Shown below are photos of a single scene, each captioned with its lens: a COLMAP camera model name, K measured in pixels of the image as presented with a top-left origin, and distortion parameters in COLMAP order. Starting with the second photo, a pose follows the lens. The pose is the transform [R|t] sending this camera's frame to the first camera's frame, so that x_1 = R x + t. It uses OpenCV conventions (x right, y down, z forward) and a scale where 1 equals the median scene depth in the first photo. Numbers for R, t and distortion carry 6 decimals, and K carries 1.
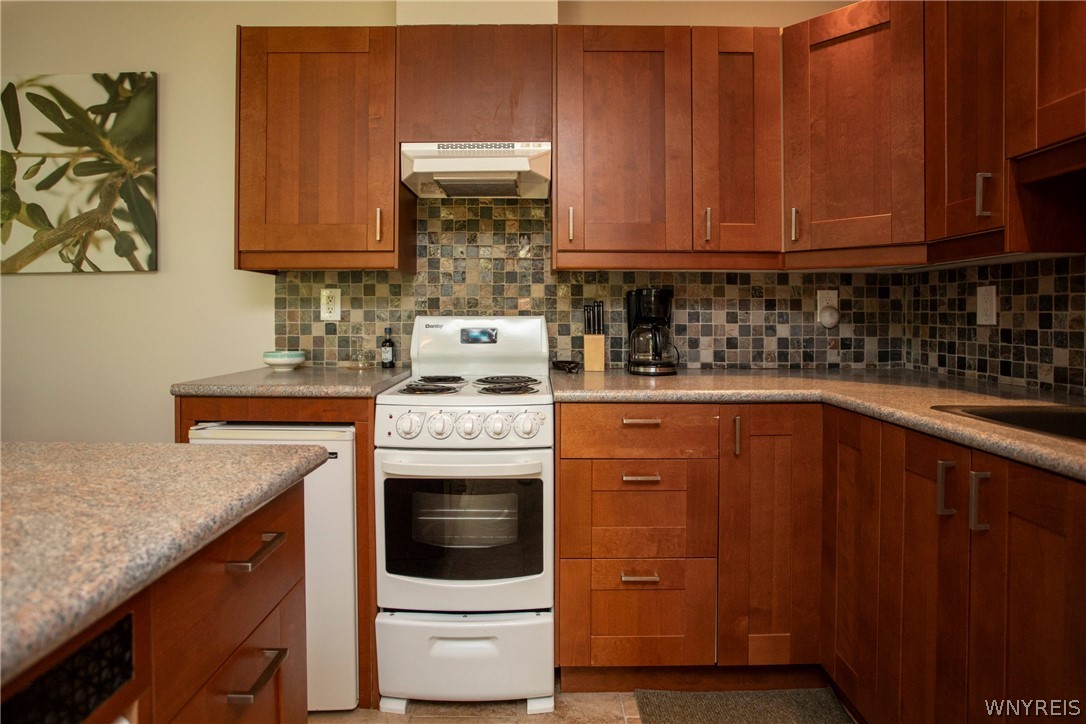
lens RADIAL K [[611.7, 0, 546.5], [0, 611.7, 320.9], [0, 0, 1]] dist [-0.034446, 0.007192]
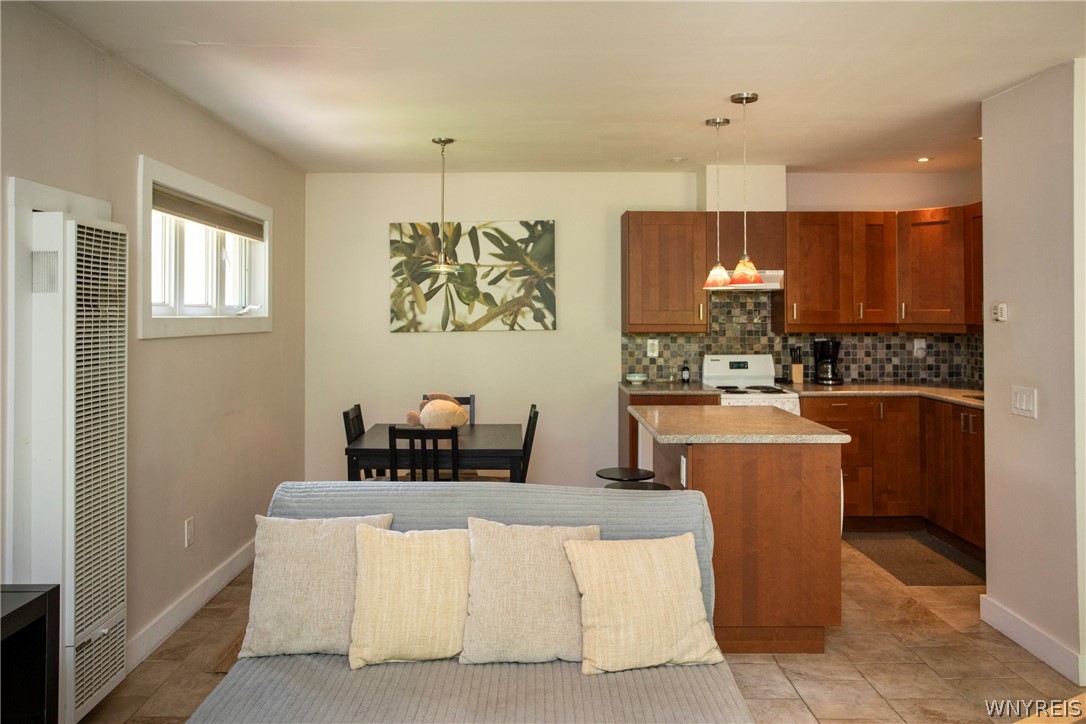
lens RADIAL K [[798.7, 0, 555.6], [0, 798.7, 309.3], [0, 0, 1]] dist [-0.011408, 0.035532]
pose [[0.999905, -0.002981, 0.013421, -0.682601], [0.003161, 0.999904, -0.013477, -0.112381], [-0.013380, 0.013518, 0.999819, -1.425210]]
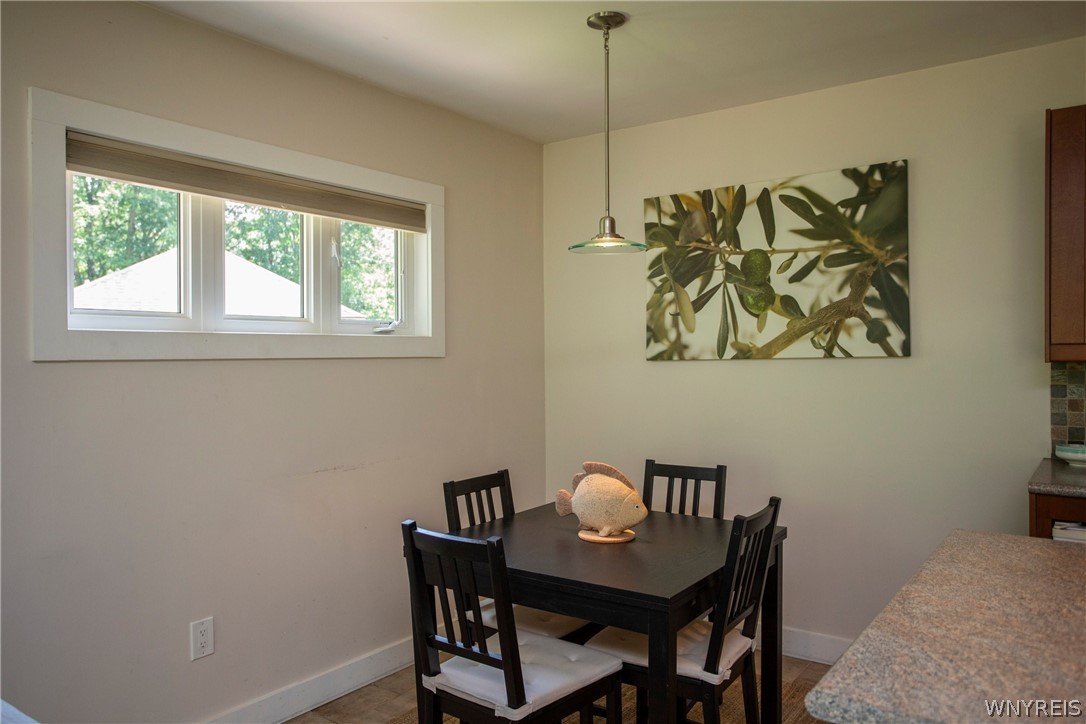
lens RADIAL K [[798.7, 0, 547.2], [0, 798.7, 359.1], [0, 0, 1]] dist [-0.011408, 0.035532]
pose [[0.809442, -0.002106, -0.587195, -0.353239], [0.003827, 0.999991, 0.001689, -0.083051], [0.587187, -0.003614, 0.809443, -0.446859]]
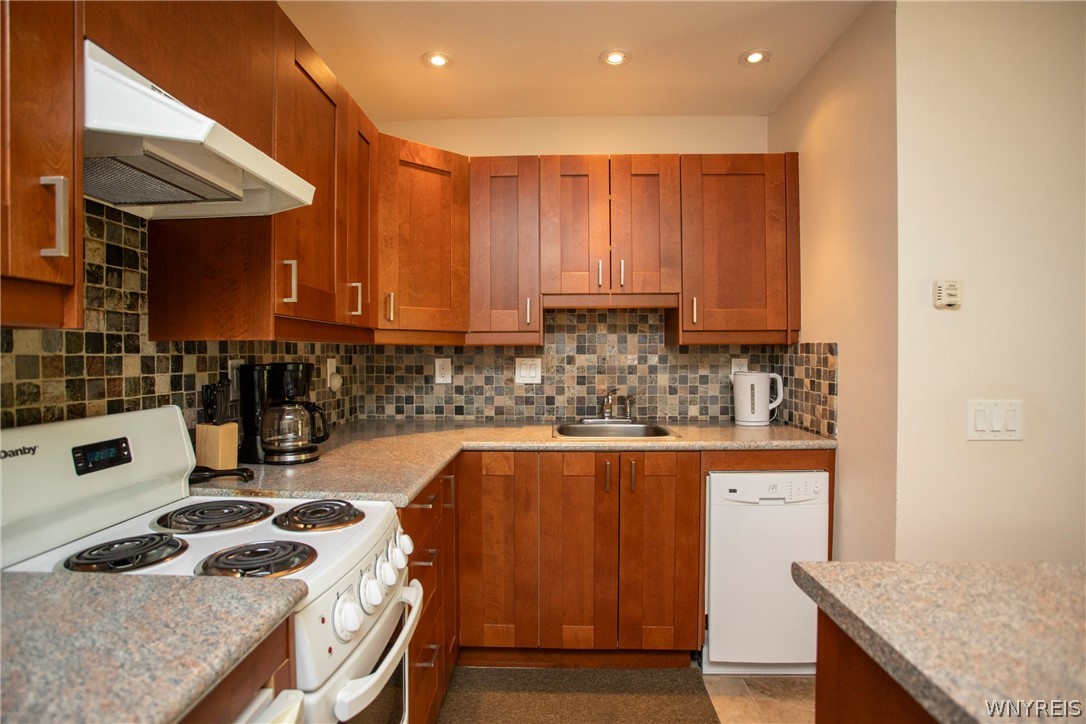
lens RADIAL K [[536.0, 0, 535.8], [0, 536.0, 362.5], [0, 0, 1]] dist [-0.034403, 0.003460]
pose [[0.065217, -0.017810, 0.997712, -0.515076], [0.013020, 0.999771, 0.016996, -0.056065], [-0.997786, 0.011881, 0.065434, 0.561370]]
